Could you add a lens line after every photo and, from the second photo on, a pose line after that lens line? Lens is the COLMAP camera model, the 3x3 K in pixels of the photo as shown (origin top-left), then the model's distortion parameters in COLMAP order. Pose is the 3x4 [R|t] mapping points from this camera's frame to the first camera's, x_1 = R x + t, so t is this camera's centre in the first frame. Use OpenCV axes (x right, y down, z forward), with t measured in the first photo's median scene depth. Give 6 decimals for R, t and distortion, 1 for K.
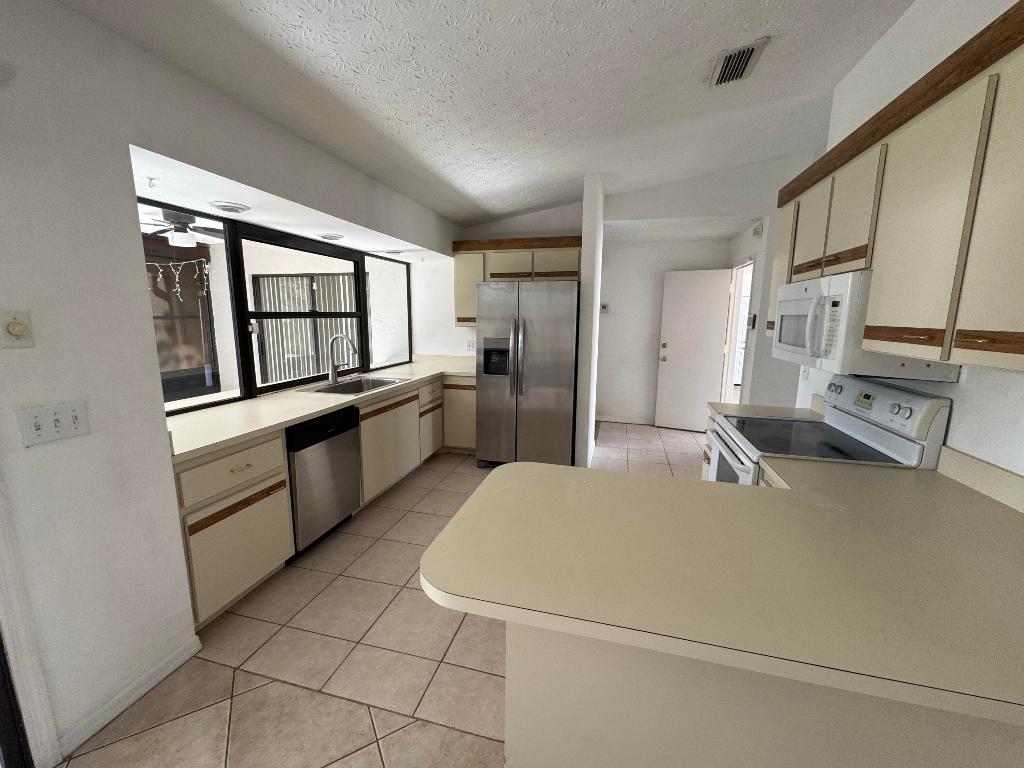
lens RADIAL K [[413.3, 0, 512.0], [0, 413.3, 384.0], [0, 0, 1]] dist [-0.003563, -0.000168]
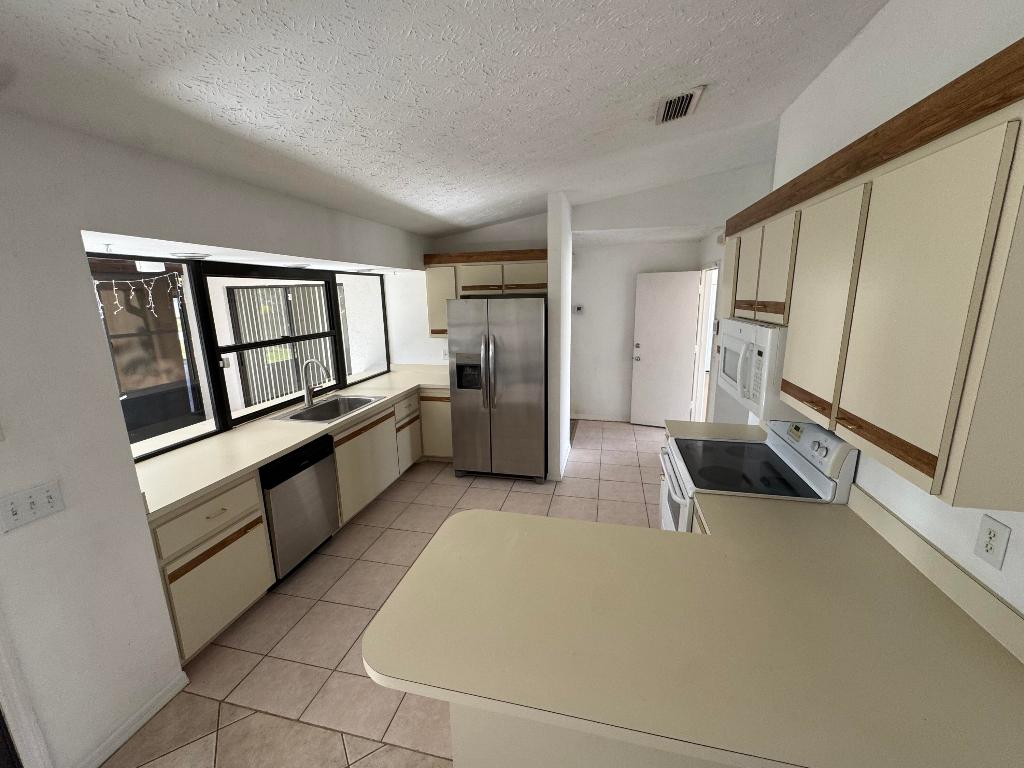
lens RADIAL K [[413.3, 0, 512.0], [0, 413.3, 384.0], [0, 0, 1]] dist [-0.003563, -0.000168]
pose [[0.999320, -0.031860, 0.018534, 0.064655], [0.030930, 0.998345, 0.048482, -0.106933], [-0.020047, -0.047876, 0.998652, -0.040200]]
